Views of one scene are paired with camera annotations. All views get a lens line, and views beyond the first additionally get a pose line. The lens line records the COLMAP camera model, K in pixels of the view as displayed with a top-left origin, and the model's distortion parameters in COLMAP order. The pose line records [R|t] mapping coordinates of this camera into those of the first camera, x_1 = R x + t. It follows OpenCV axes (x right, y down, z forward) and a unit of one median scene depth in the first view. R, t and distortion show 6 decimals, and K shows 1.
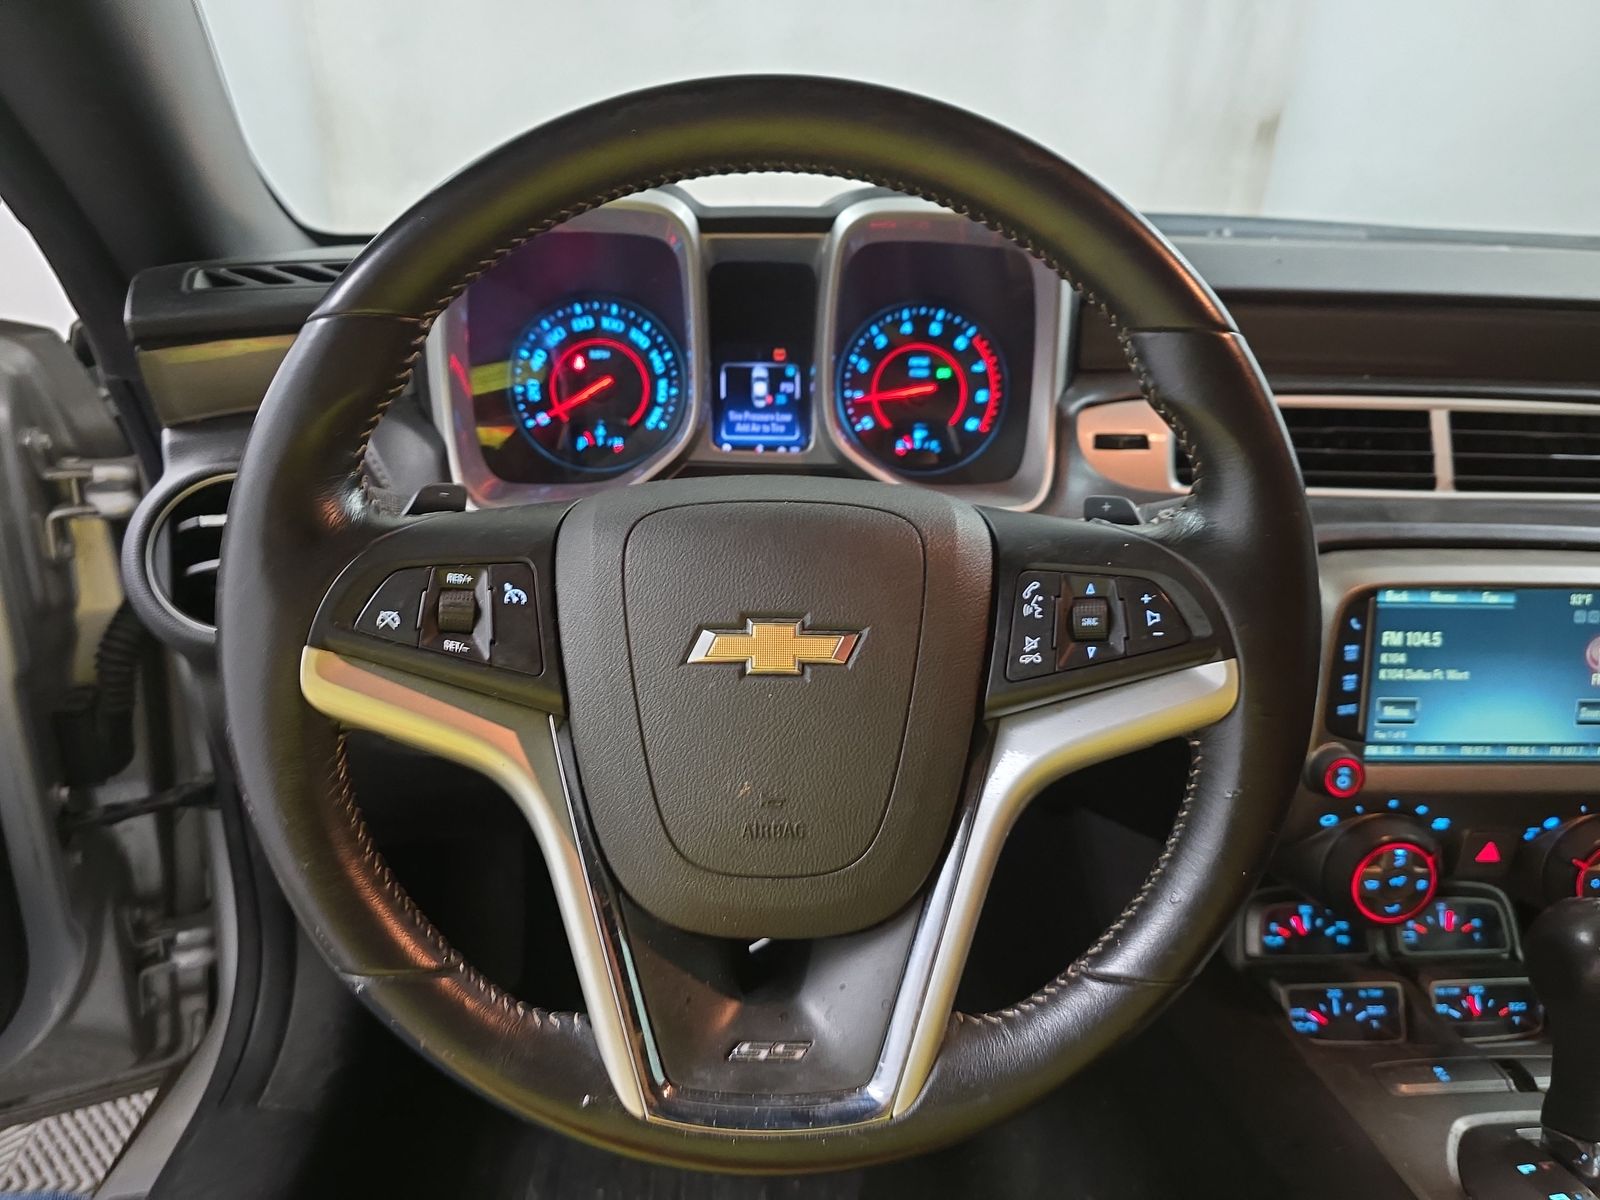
lens RADIAL K [[1093.0, 0, 800.5], [0, 1093.0, 618.7], [0, 0, 1]] dist [0.003661, 0.000539]
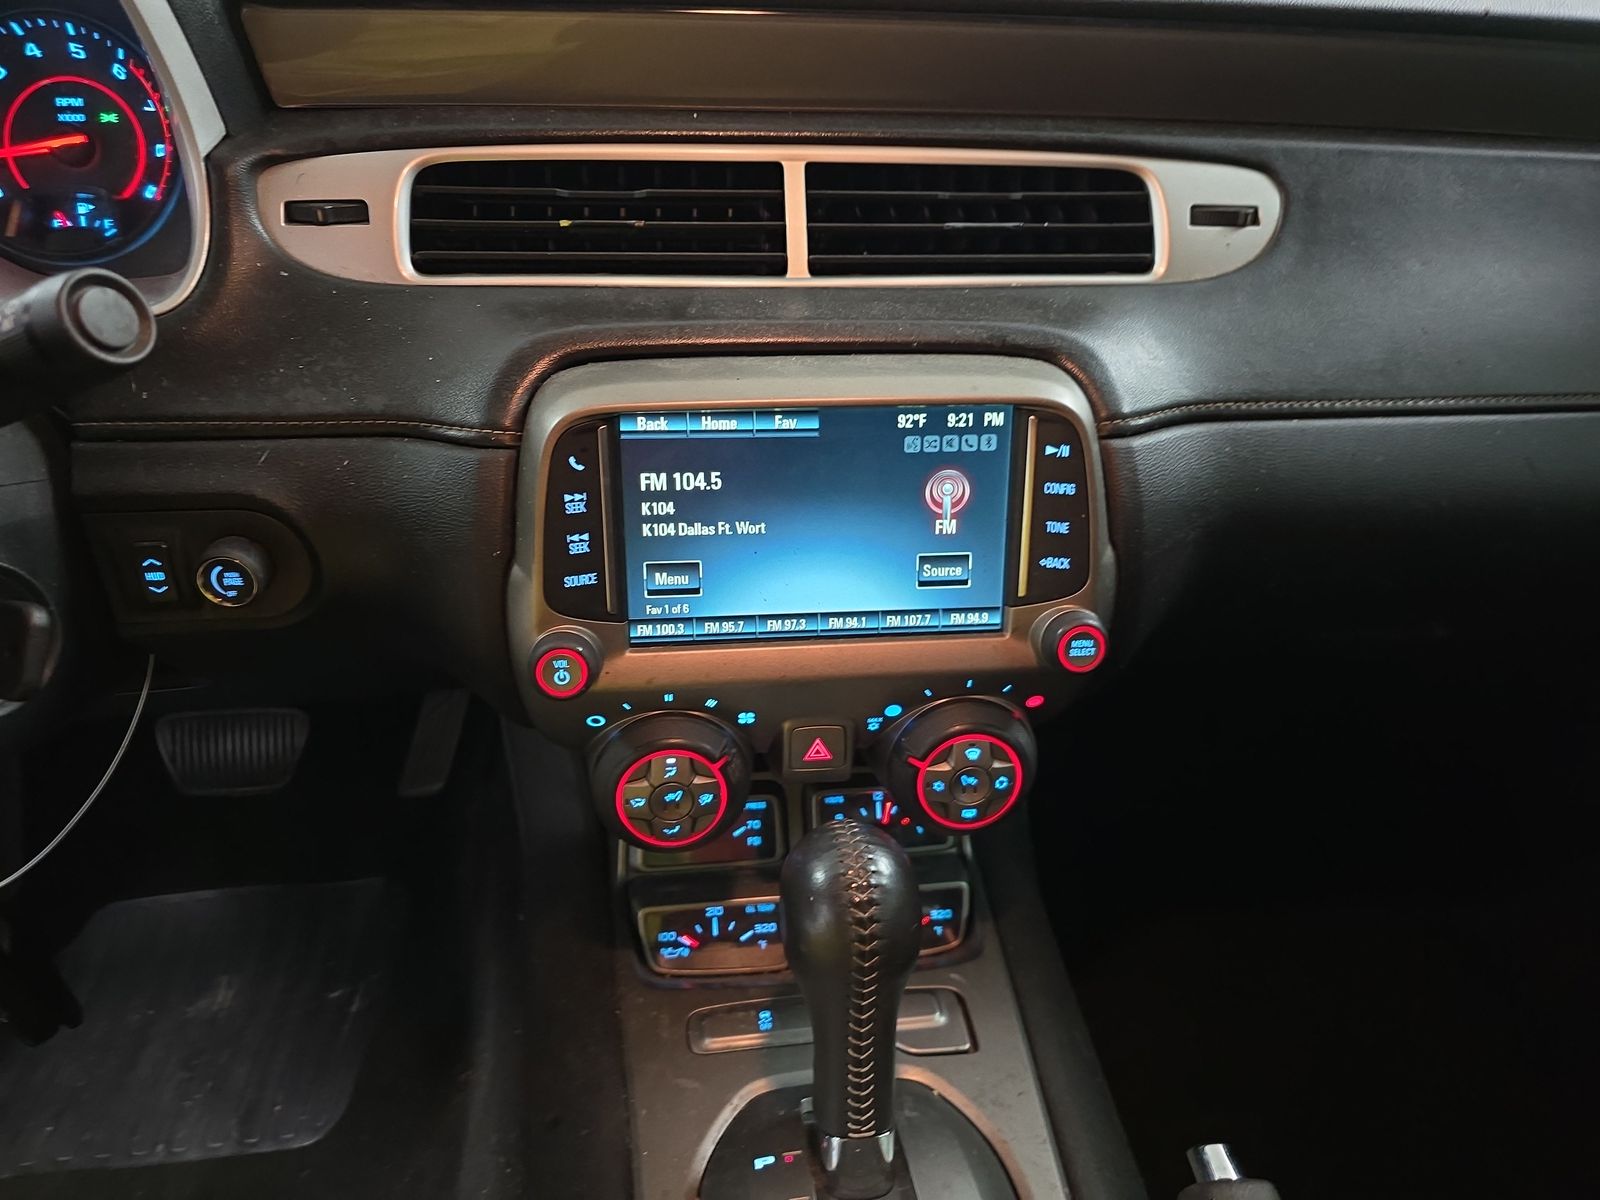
lens RADIAL K [[1083.0, 0, 800.0], [0, 1083.0, 600.0], [0, 0, 1]] dist [0.056749, -0.047593]
pose [[0.998534, -0.035004, 0.041289, 0.599273], [0.028701, 0.989098, 0.144437, -0.005821], [-0.045895, -0.143040, 0.988652, 0.253734]]
